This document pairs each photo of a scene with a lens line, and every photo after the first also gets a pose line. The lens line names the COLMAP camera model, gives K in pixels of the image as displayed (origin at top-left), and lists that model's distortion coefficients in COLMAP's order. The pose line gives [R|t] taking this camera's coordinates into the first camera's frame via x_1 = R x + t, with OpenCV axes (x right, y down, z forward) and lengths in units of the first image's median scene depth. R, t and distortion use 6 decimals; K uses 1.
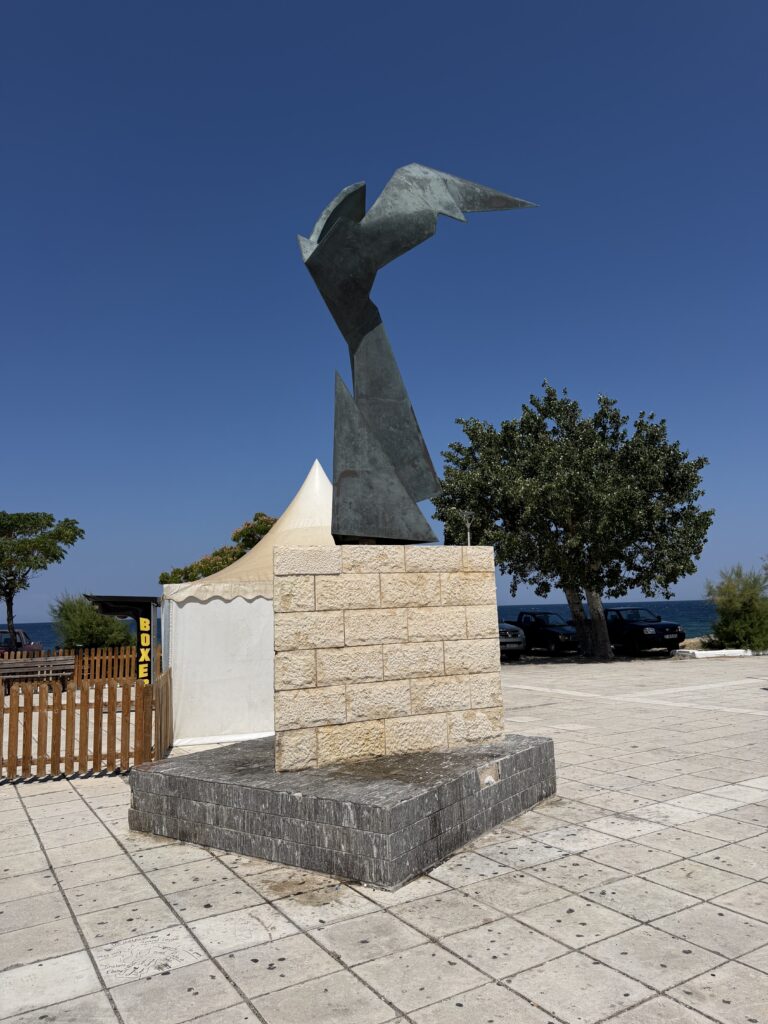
lens RADIAL K [[721.4, 0, 385.8], [0, 721.4, 503.4], [0, 0, 1]] dist [0.034817, -0.031135]
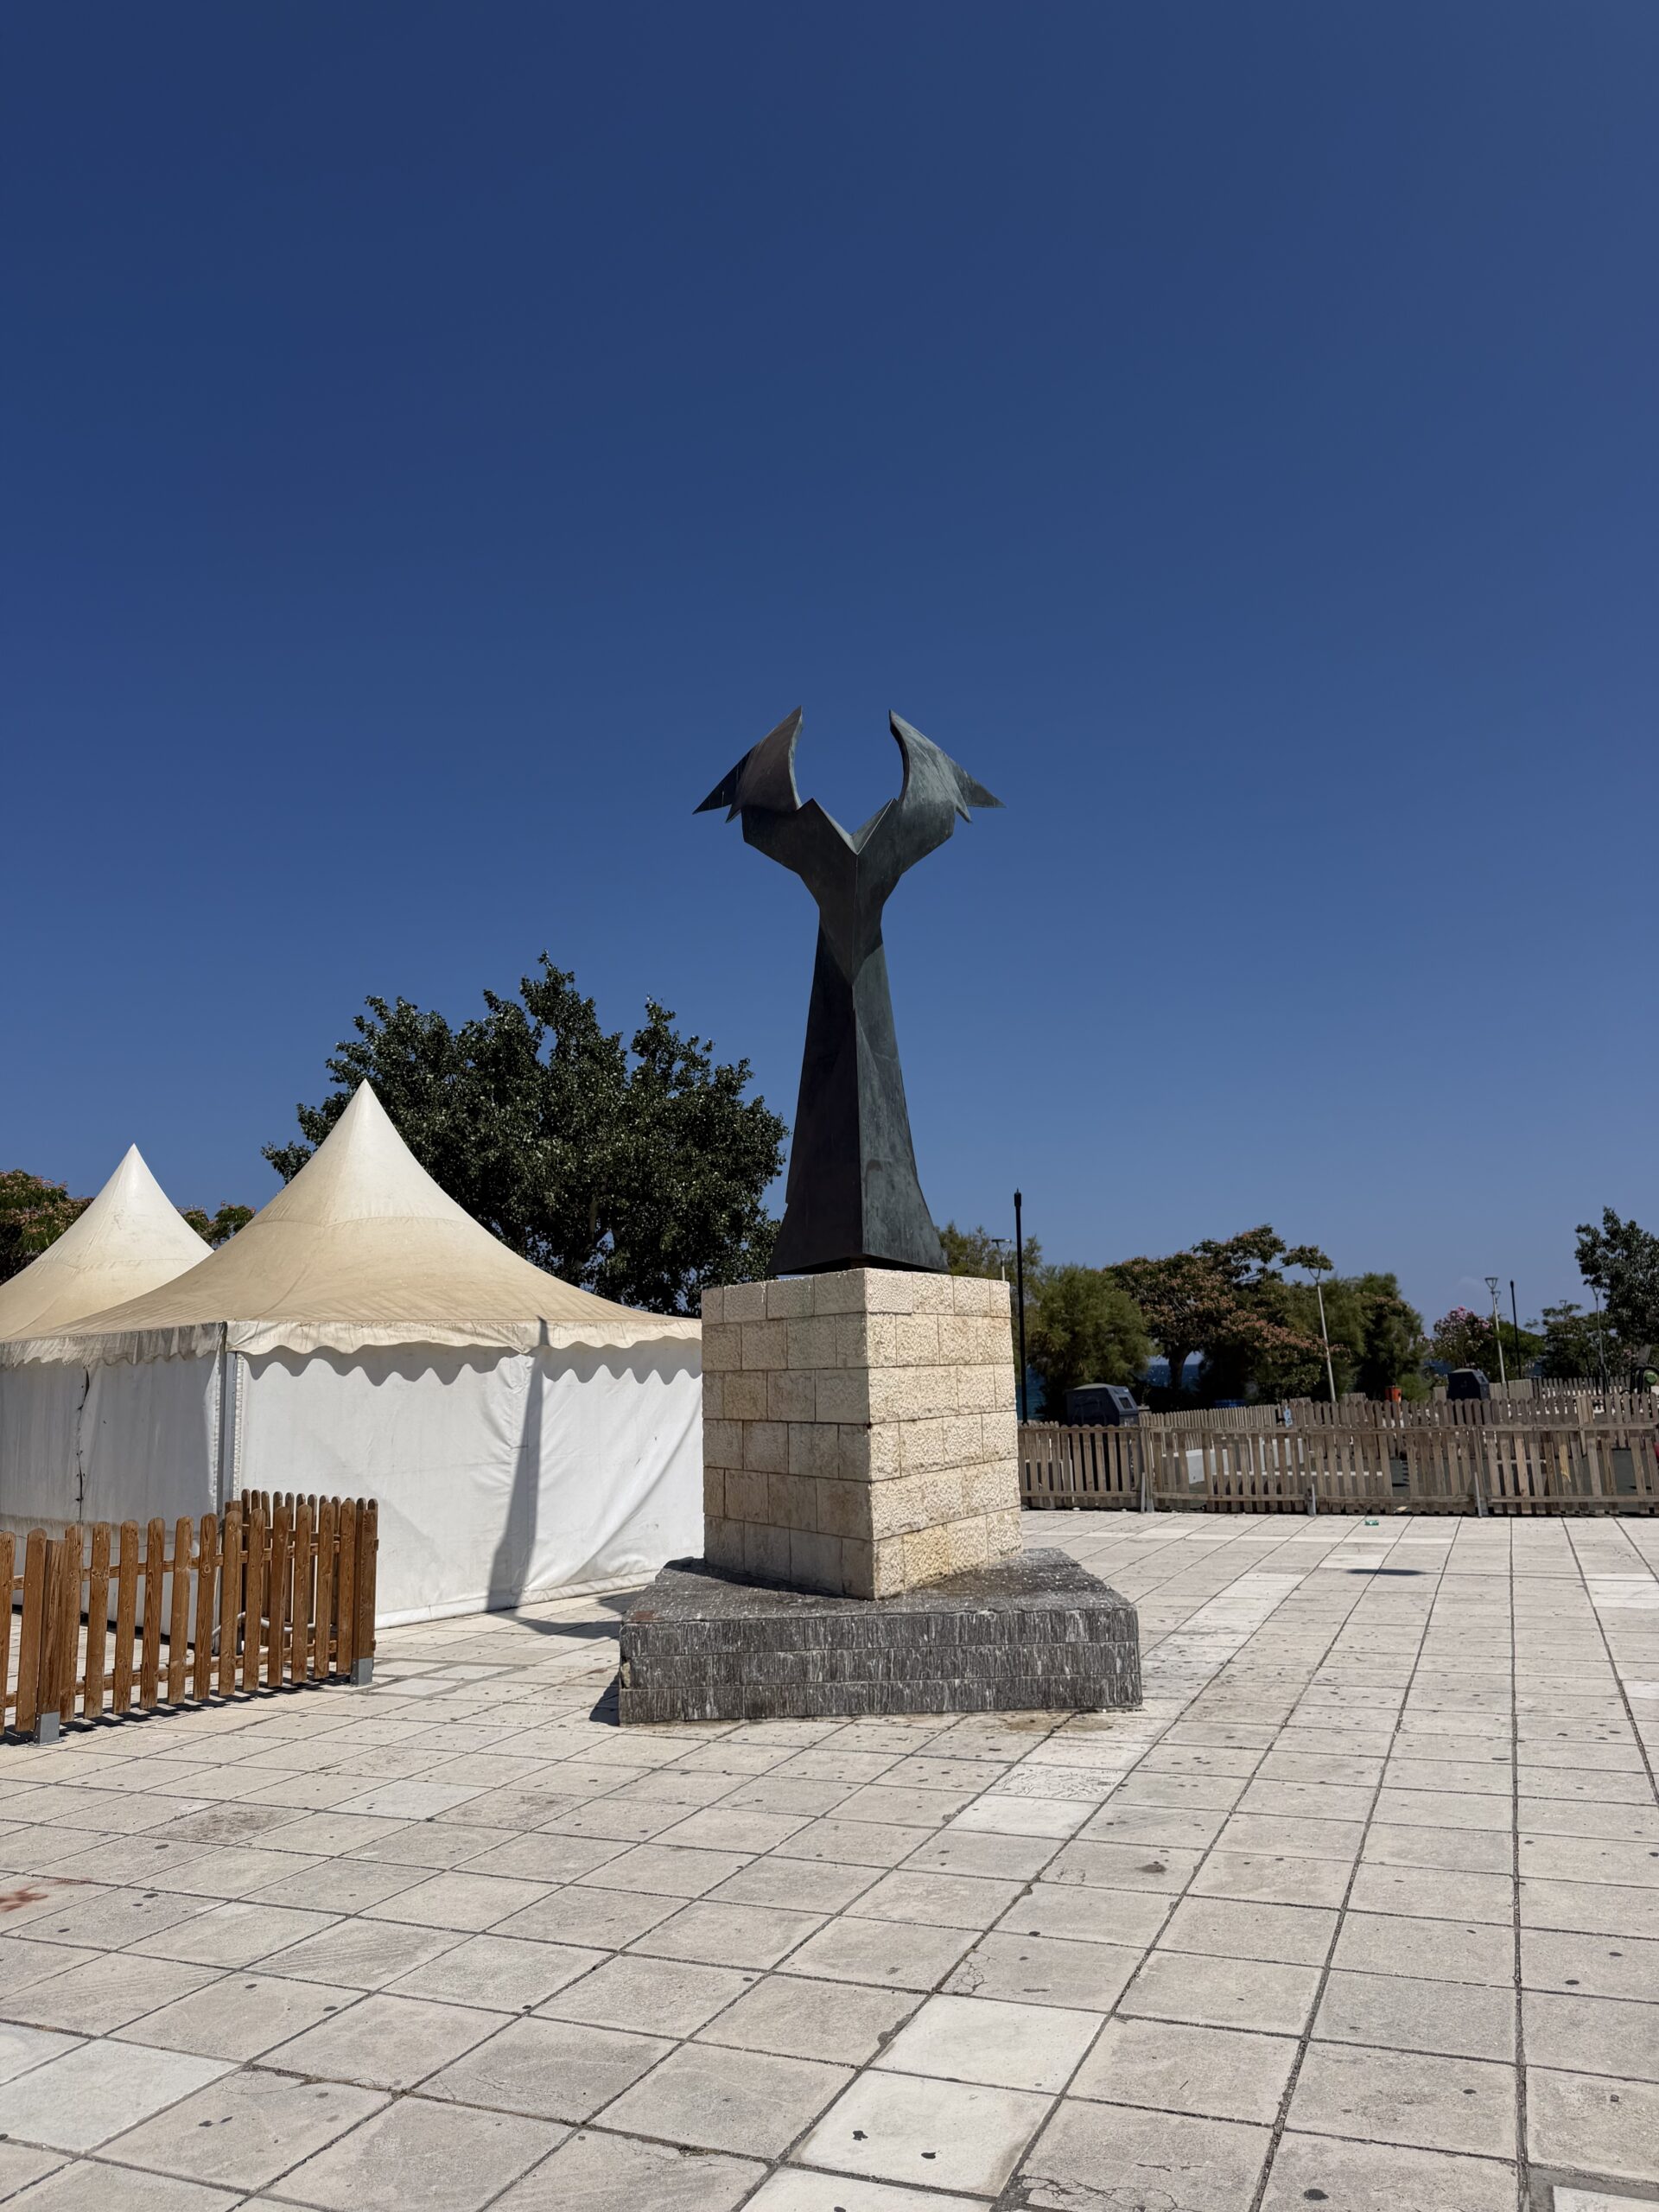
lens RADIAL K [[1558.4, 0, 801.8], [0, 1558.4, 1052.8], [0, 0, 1]] dist [0.034817, -0.031135]
pose [[0.814705, 0.126757, 0.565851, -1.104042], [-0.084804, 0.991369, -0.099979, 0.007433], [-0.573640, 0.033467, 0.818423, -0.197202]]
